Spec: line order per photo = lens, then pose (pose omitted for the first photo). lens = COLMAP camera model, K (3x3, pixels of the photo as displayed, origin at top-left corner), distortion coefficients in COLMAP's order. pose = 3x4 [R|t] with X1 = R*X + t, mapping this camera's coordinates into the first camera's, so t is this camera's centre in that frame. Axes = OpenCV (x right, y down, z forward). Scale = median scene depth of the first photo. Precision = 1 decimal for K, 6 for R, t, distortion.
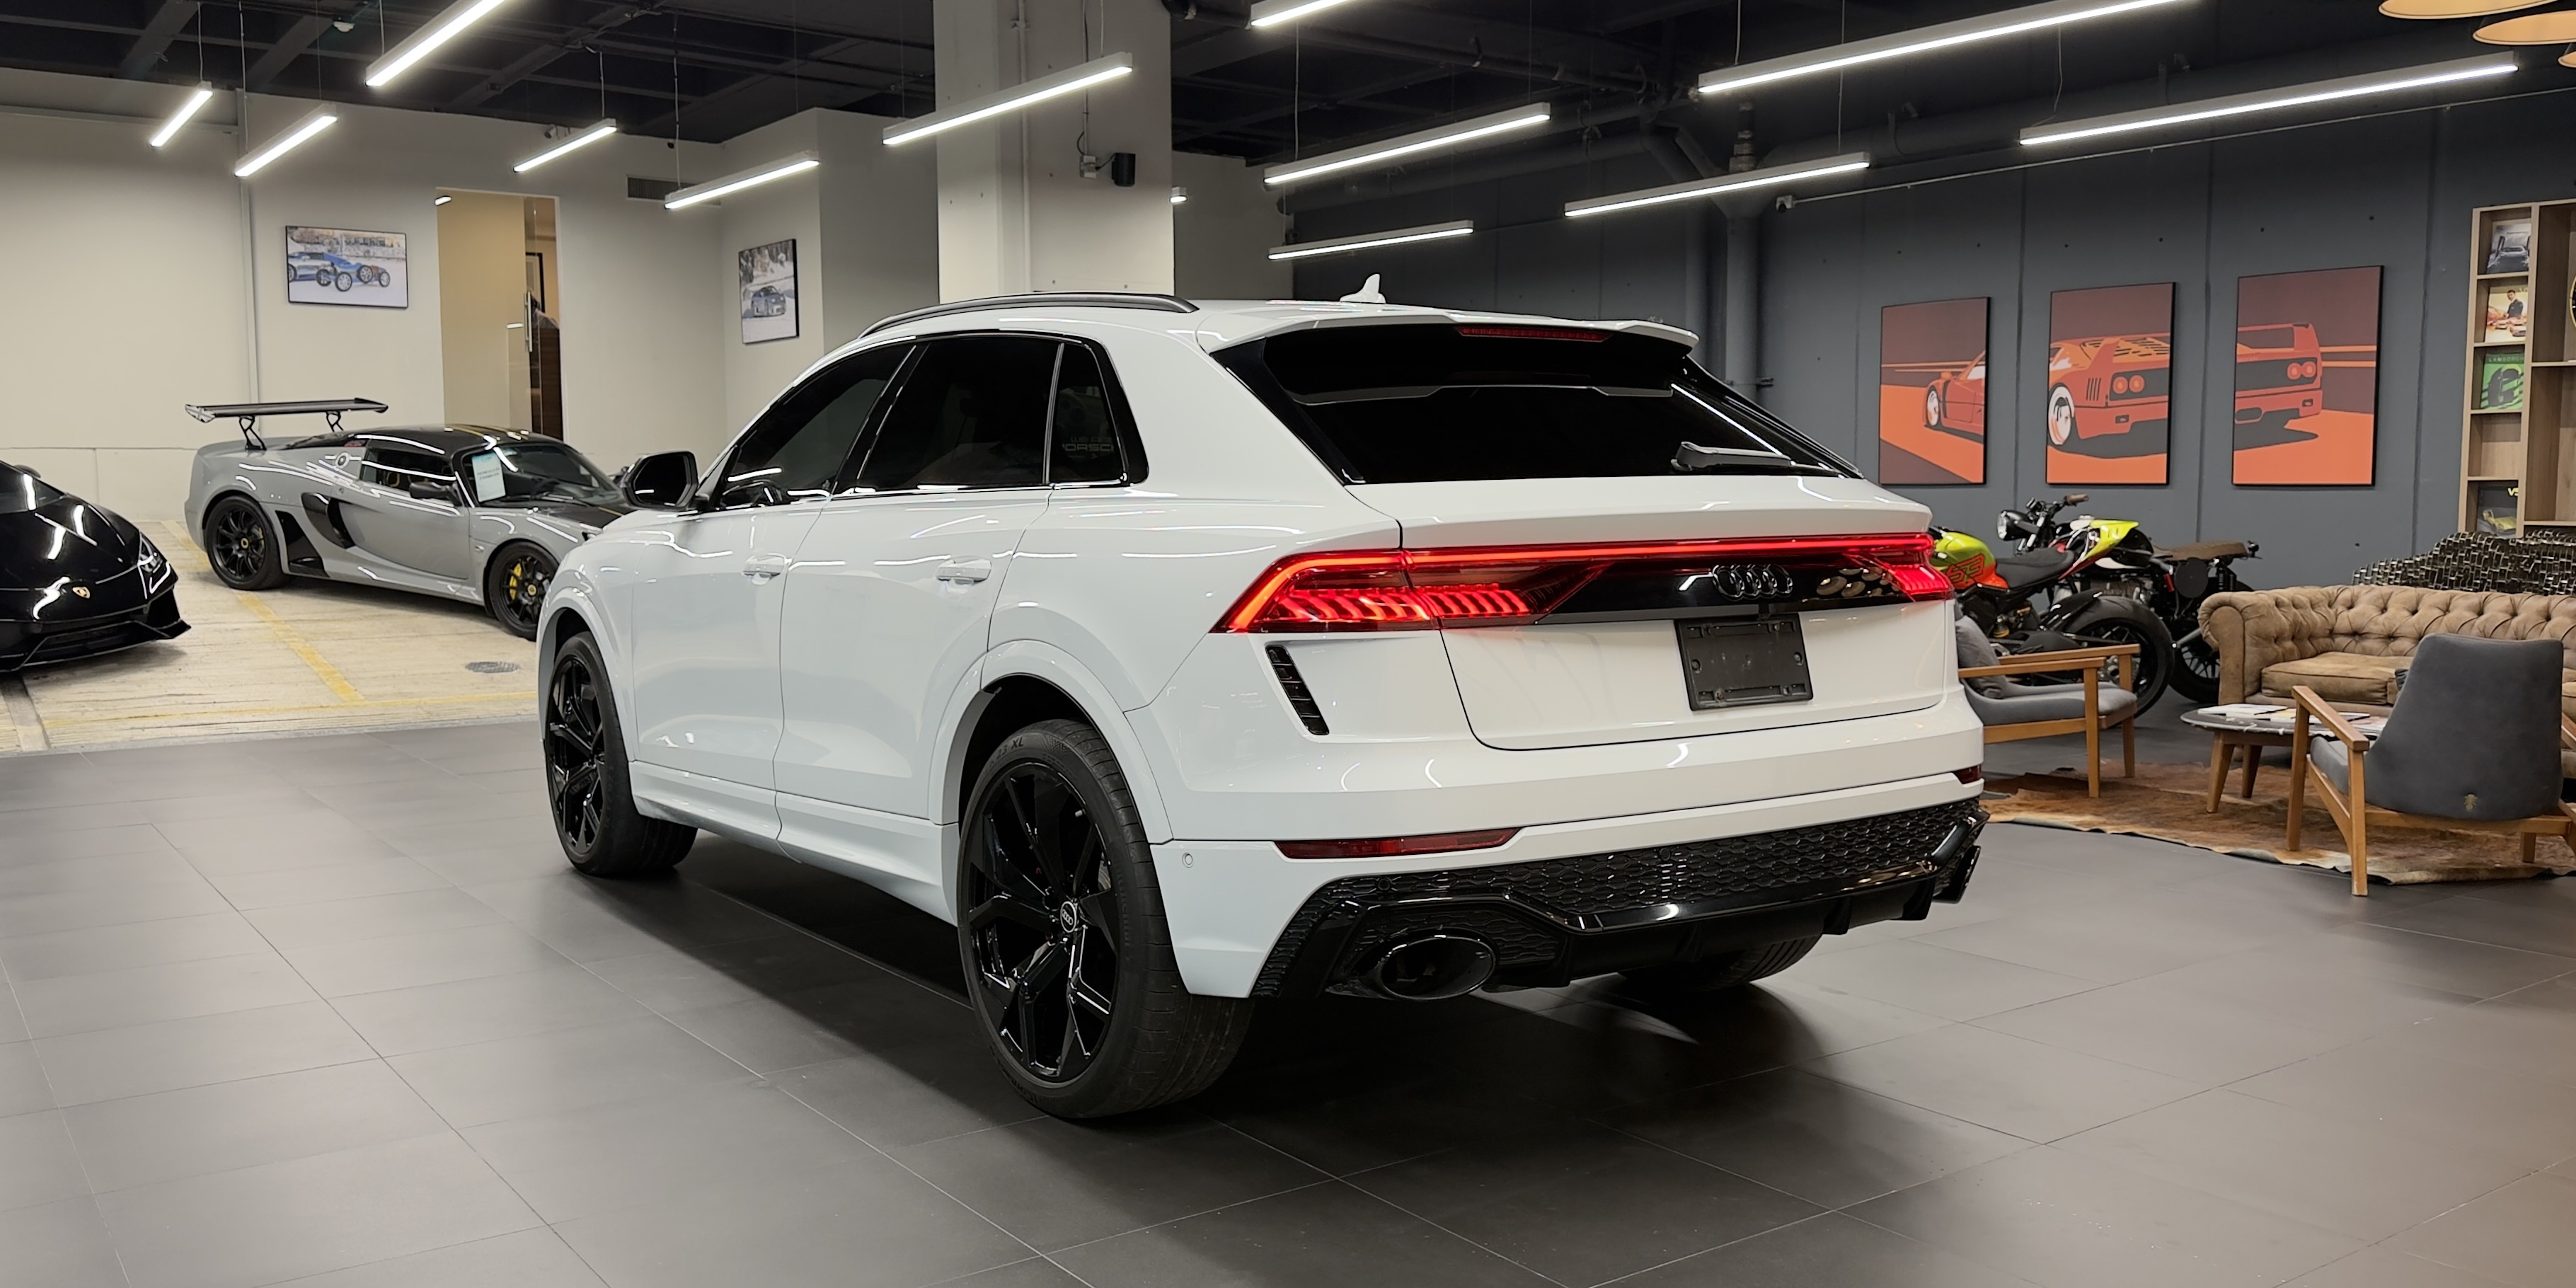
lens RADIAL K [[1969.0, 0, 1137.3], [0, 1969.0, 653.4], [0, 0, 1]] dist [0.142644, -0.092399]
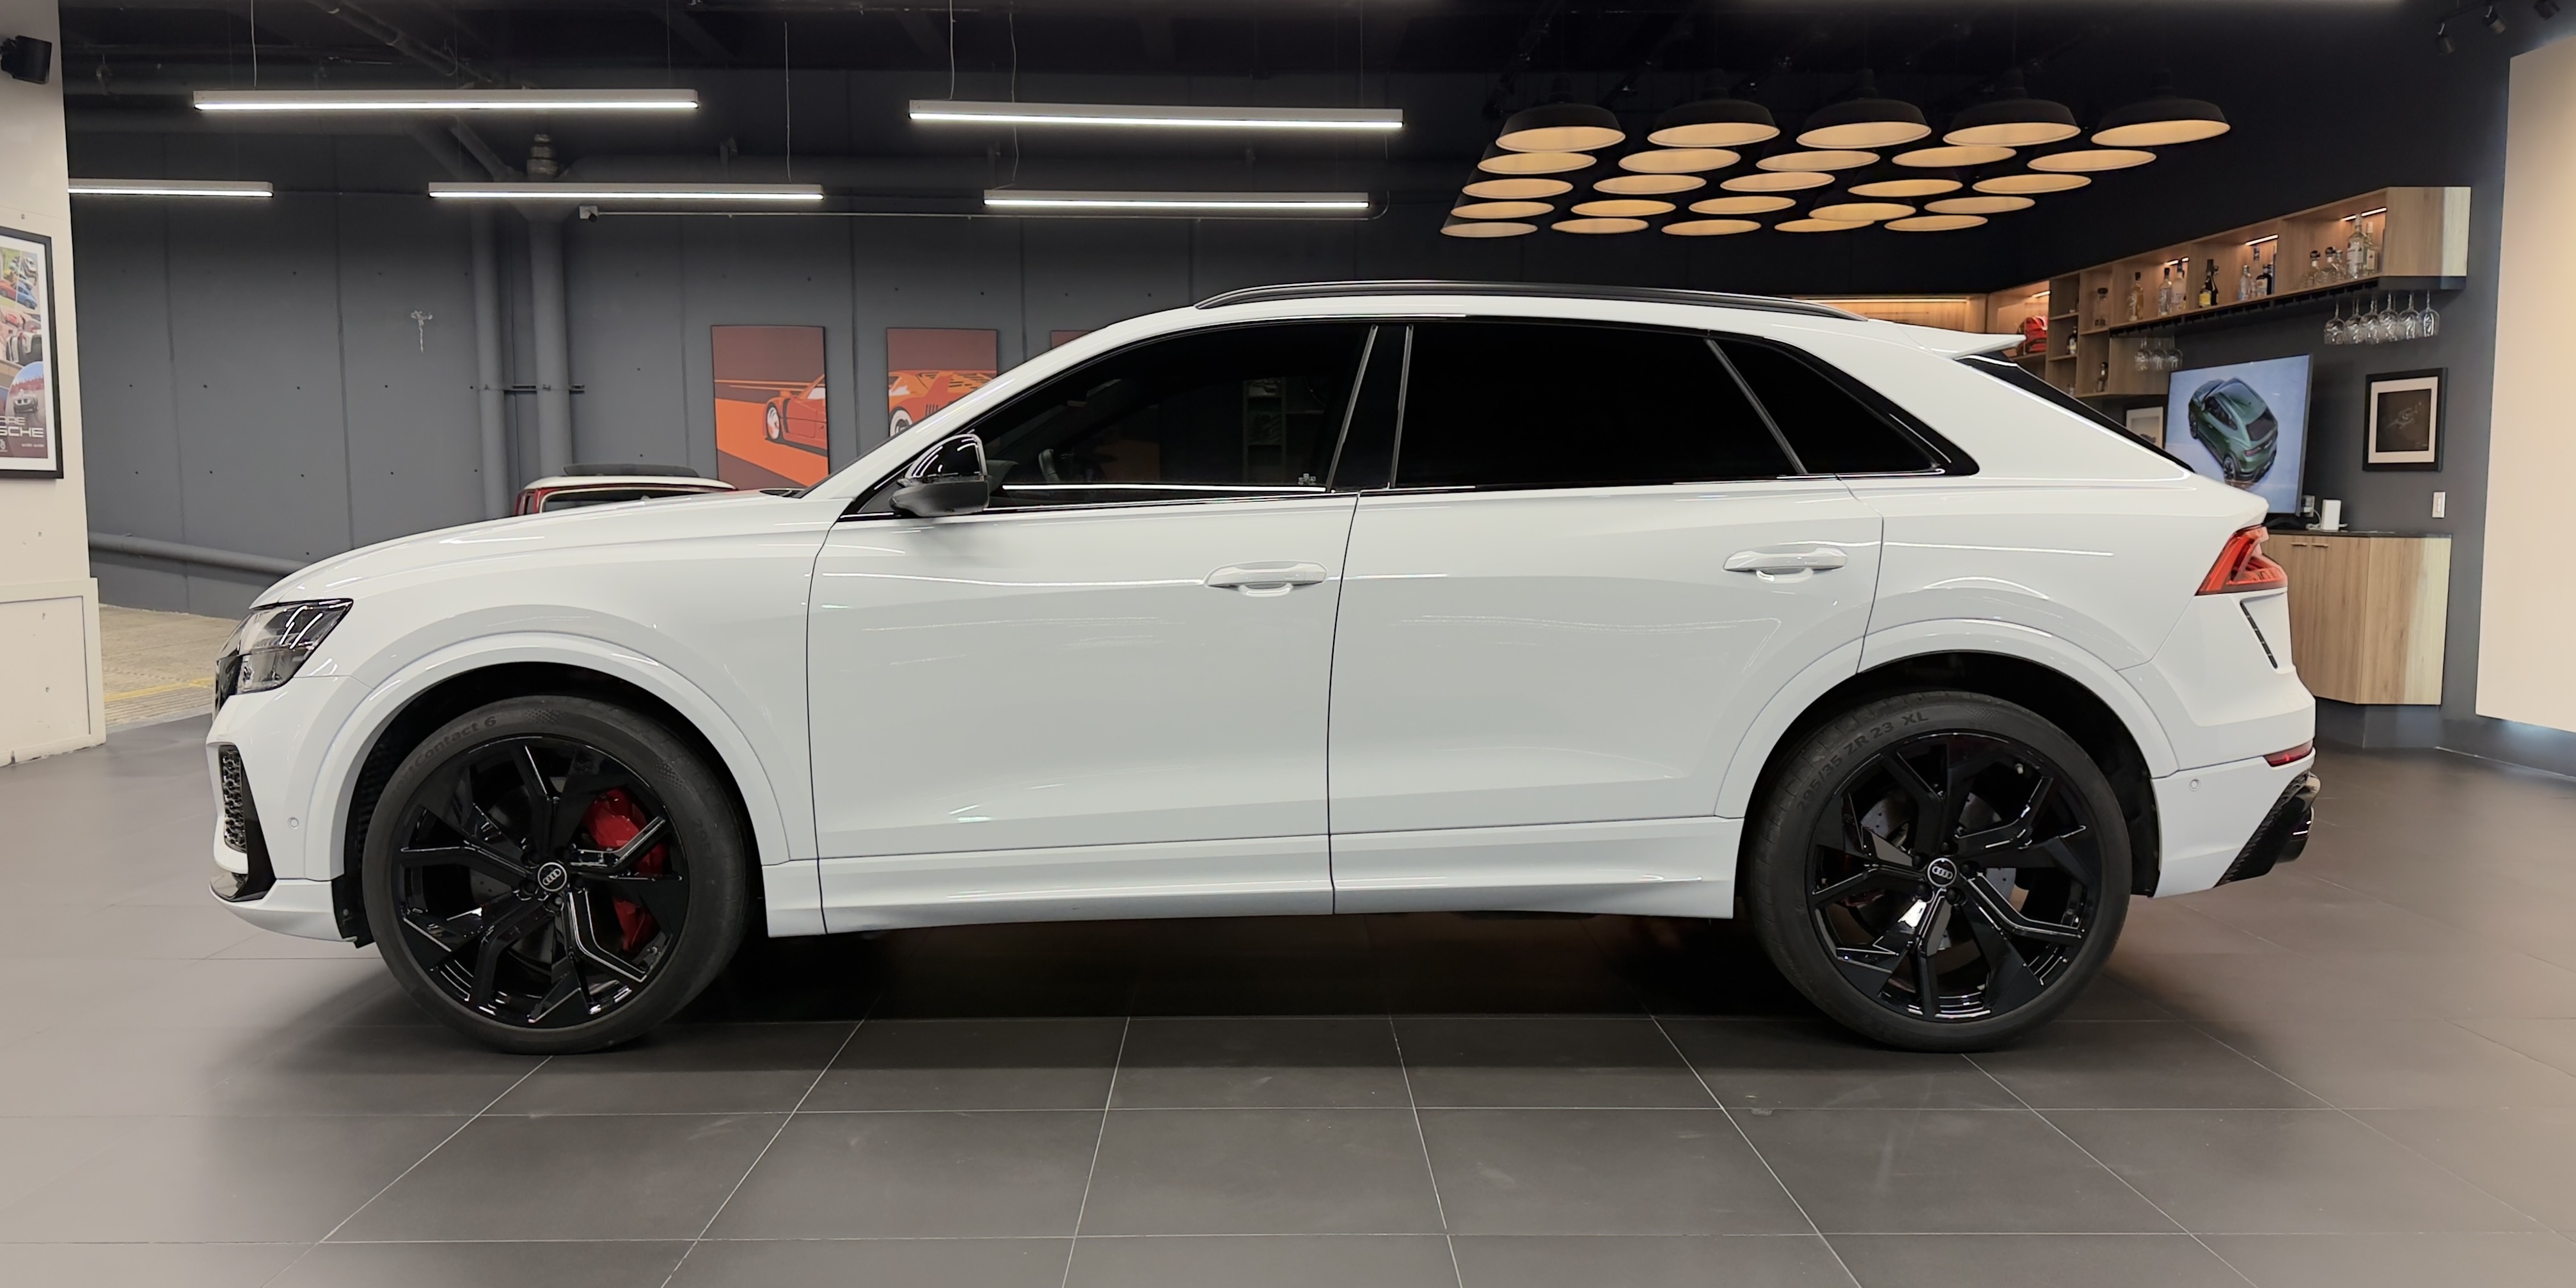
lens RADIAL K [[1874.3, 0, 1250.8], [0, 1874.3, 675.3], [0, 0, 1]] dist [0.063171, -0.078281]
pose [[0.551247, -0.078793, 0.830613, -0.346449], [0.070523, 0.996368, 0.047713, -0.016217], [-0.831356, 0.032276, 0.554802, 0.230063]]
